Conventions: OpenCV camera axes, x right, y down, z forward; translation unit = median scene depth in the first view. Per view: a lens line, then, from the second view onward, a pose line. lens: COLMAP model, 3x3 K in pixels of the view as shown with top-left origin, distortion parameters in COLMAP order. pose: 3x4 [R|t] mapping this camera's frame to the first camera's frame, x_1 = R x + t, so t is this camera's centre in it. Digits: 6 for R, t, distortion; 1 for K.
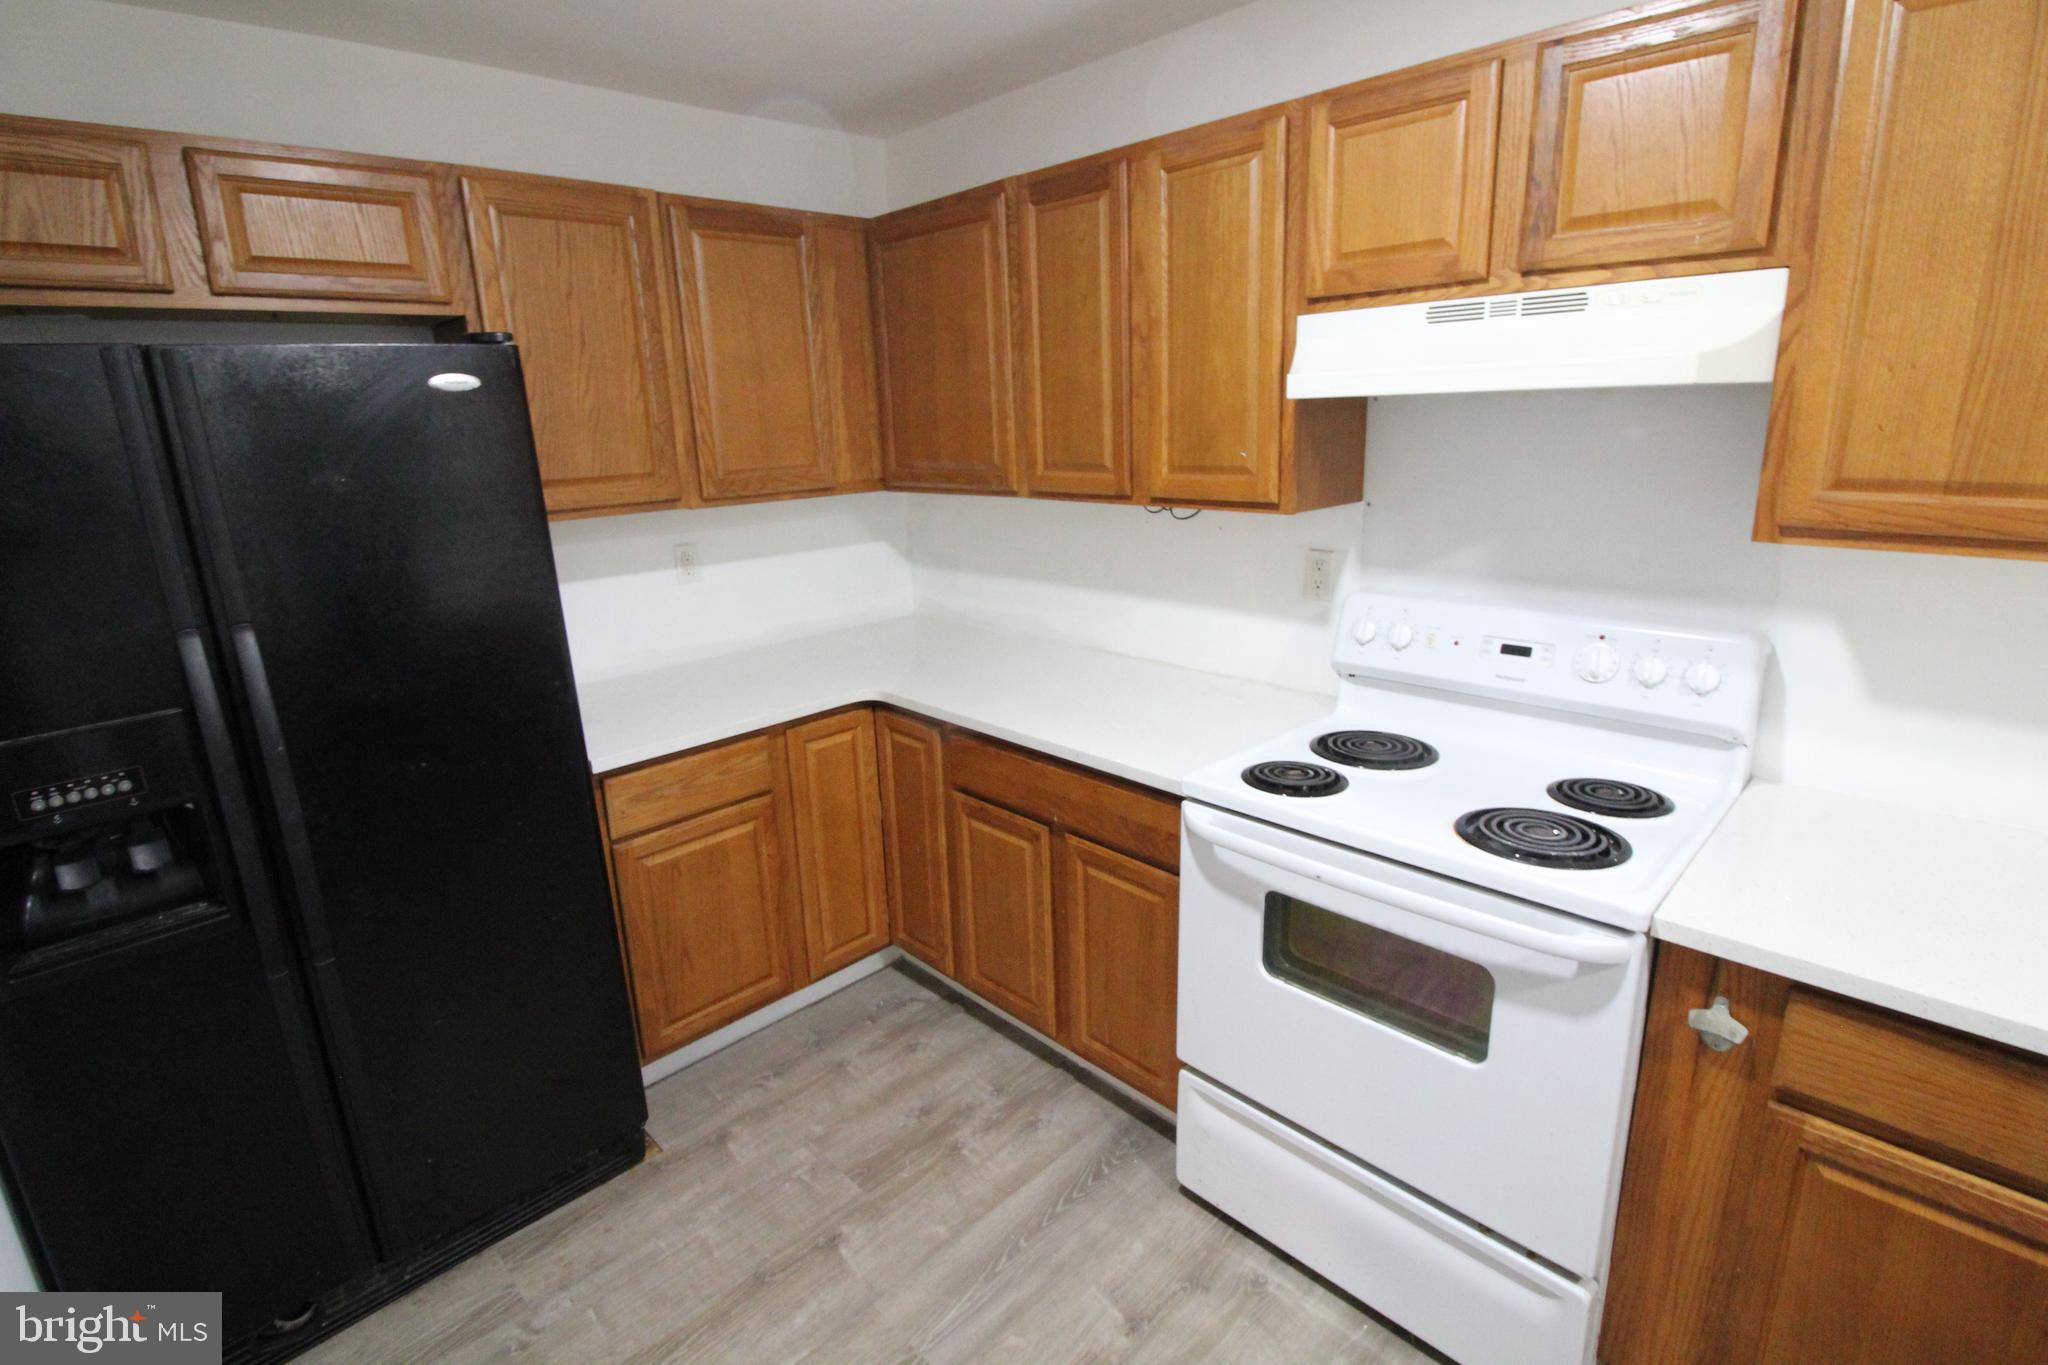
lens RADIAL K [[951.0, 0, 1026.7], [0, 951.0, 649.5], [0, 0, 1]] dist [0.003136, -0.014018]
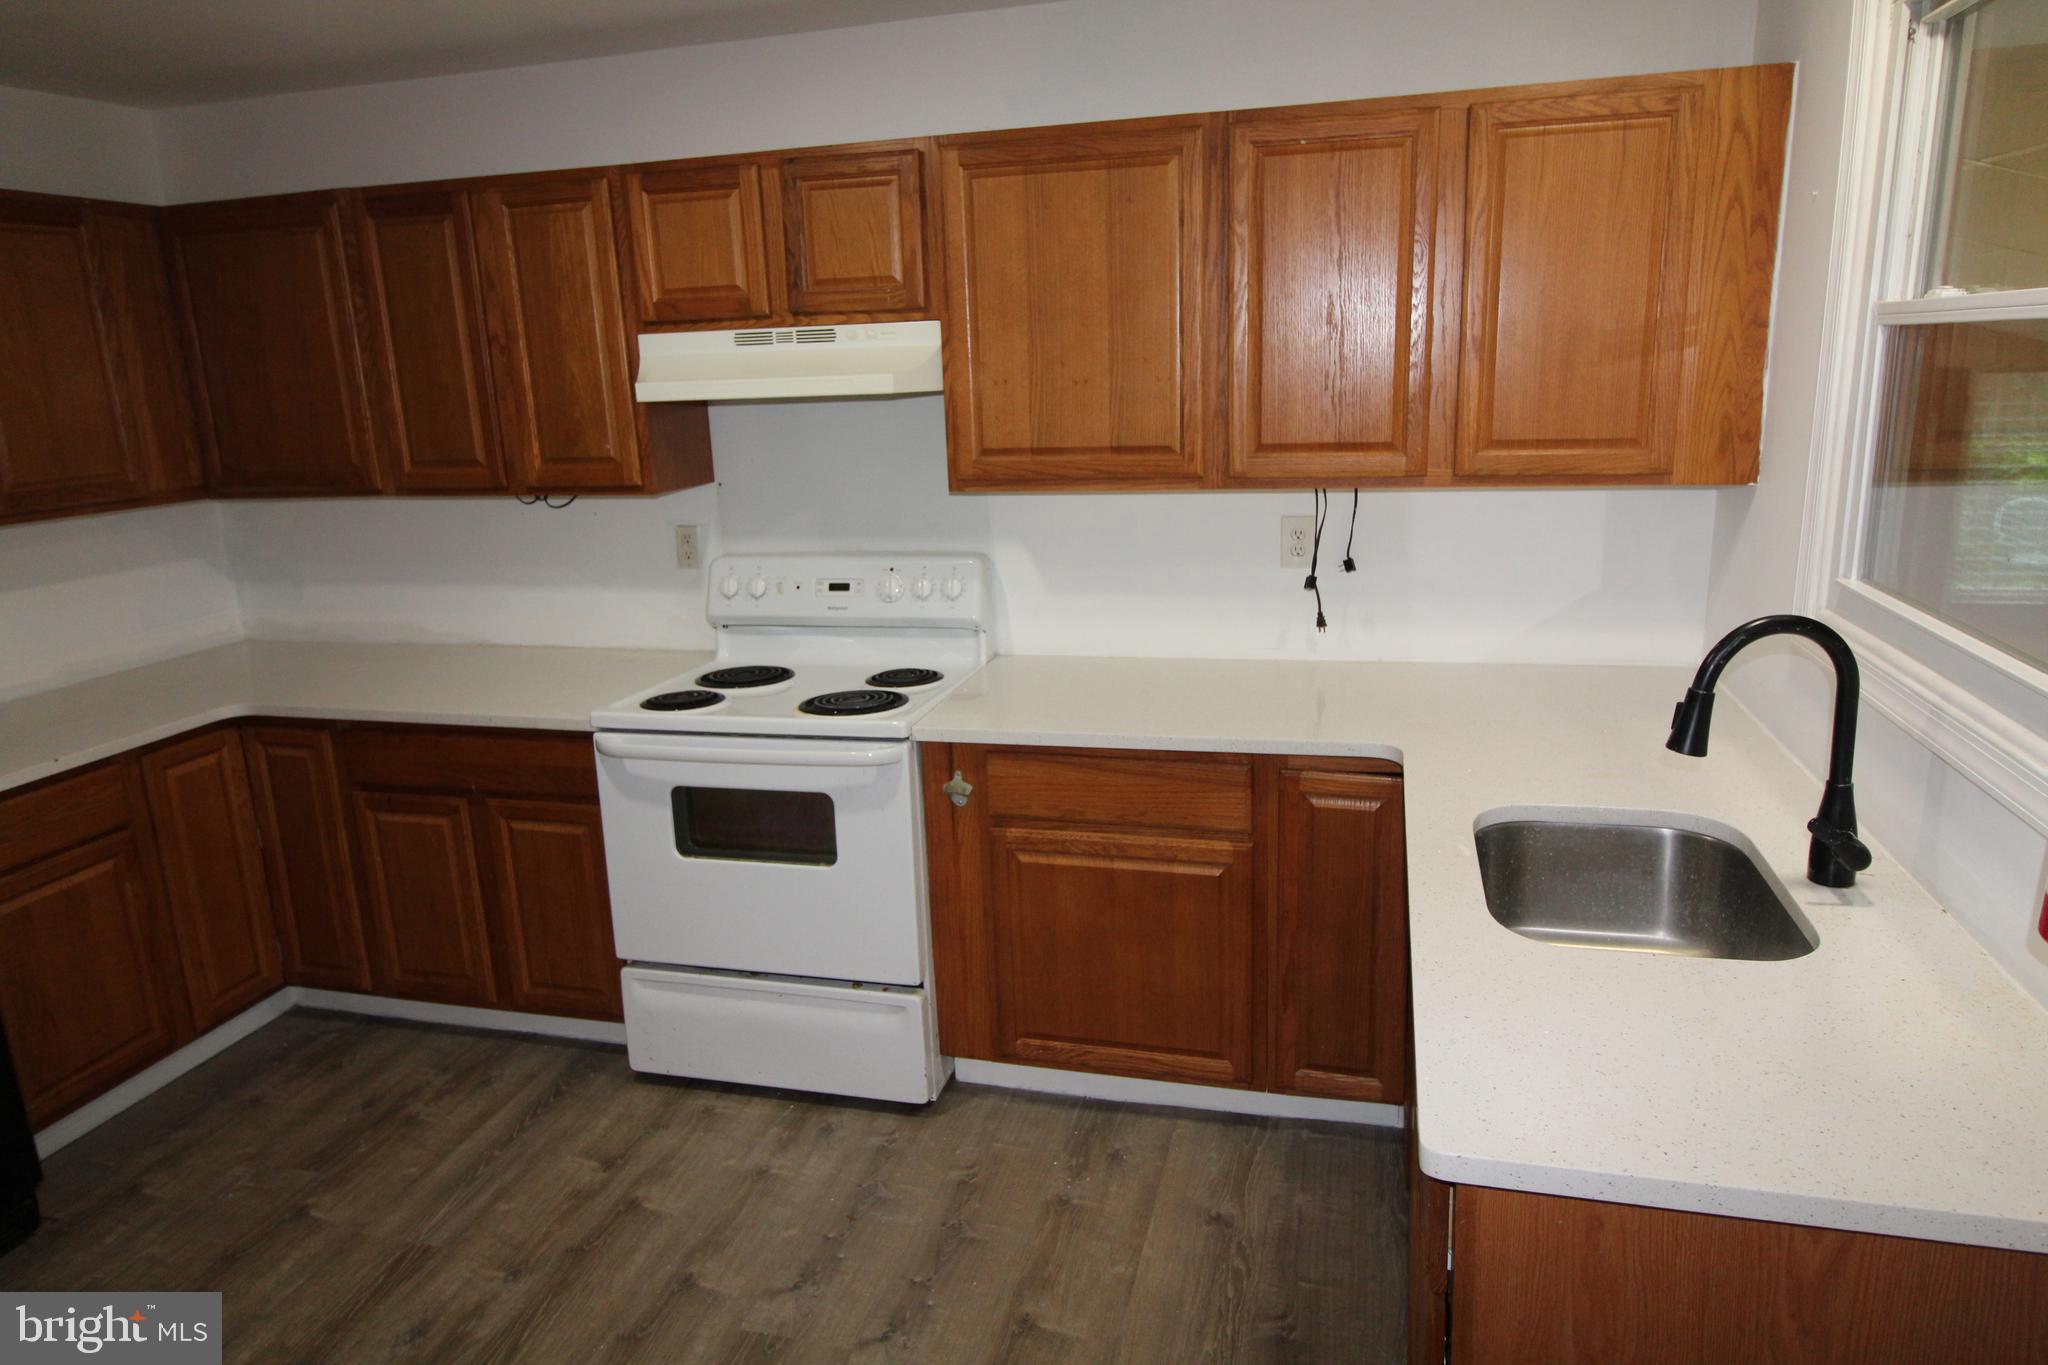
lens RADIAL K [[1257.2, 0, 1032.9], [0, 1257.2, 647.1], [0, 0, 1]] dist [0.001785, -0.004274]
pose [[0.857396, -0.112400, 0.502233, -0.128556], [0.133135, 0.991083, -0.005479, 0.117760], [-0.497139, 0.071563, 0.864715, -0.581539]]
